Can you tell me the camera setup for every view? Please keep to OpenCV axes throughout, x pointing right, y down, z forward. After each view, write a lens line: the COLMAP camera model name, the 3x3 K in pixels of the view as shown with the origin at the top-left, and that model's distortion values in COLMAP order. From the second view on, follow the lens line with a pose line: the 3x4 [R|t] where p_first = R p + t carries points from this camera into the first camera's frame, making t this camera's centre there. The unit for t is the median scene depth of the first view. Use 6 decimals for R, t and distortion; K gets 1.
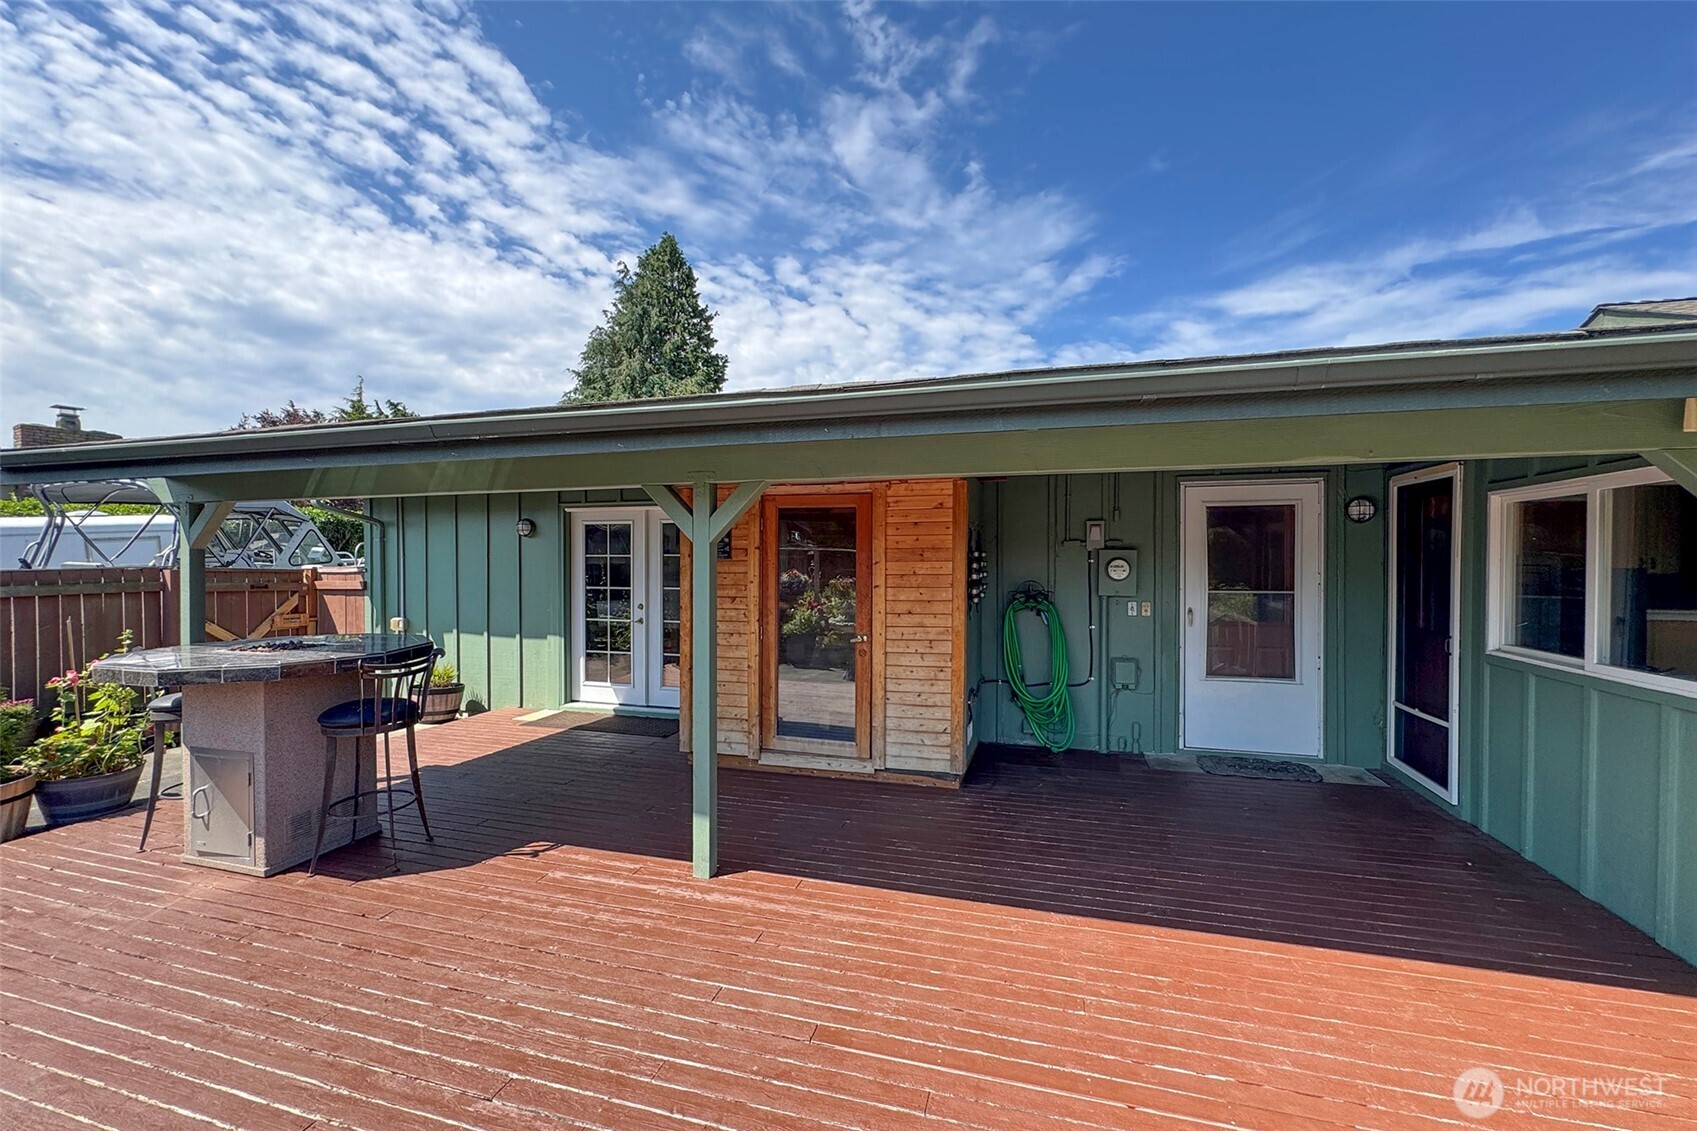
lens RADIAL K [[689.6, 0, 844.6], [0, 689.6, 573.7], [0, 0, 1]] dist [0.015495, -0.014625]
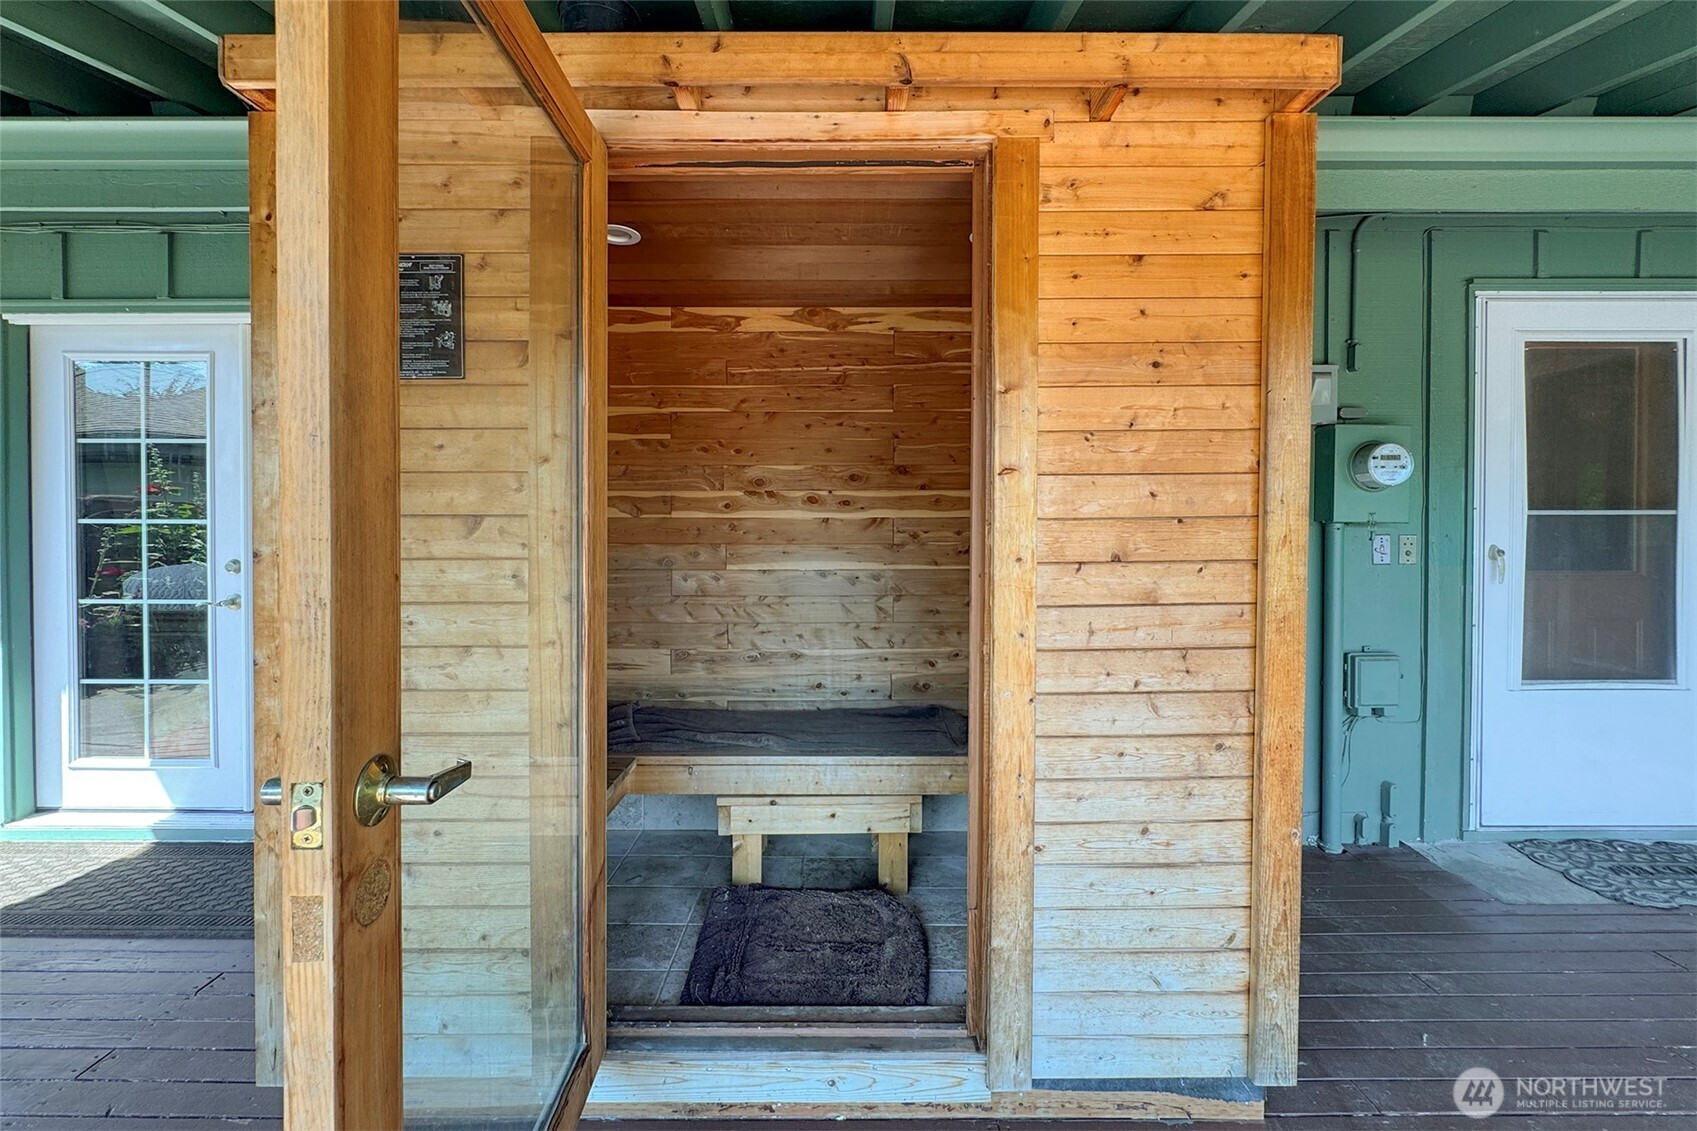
lens RADIAL K [[729.3, 0, 864.1], [0, 729.3, 527.3], [0, 0, 1]] dist [-0.001030, -0.000455]
pose [[0.959835, -0.000707, 0.280563, -0.145406], [0.002404, 0.999981, -0.005702, 0.065736], [-0.280554, 0.006147, 0.959819, 1.068700]]
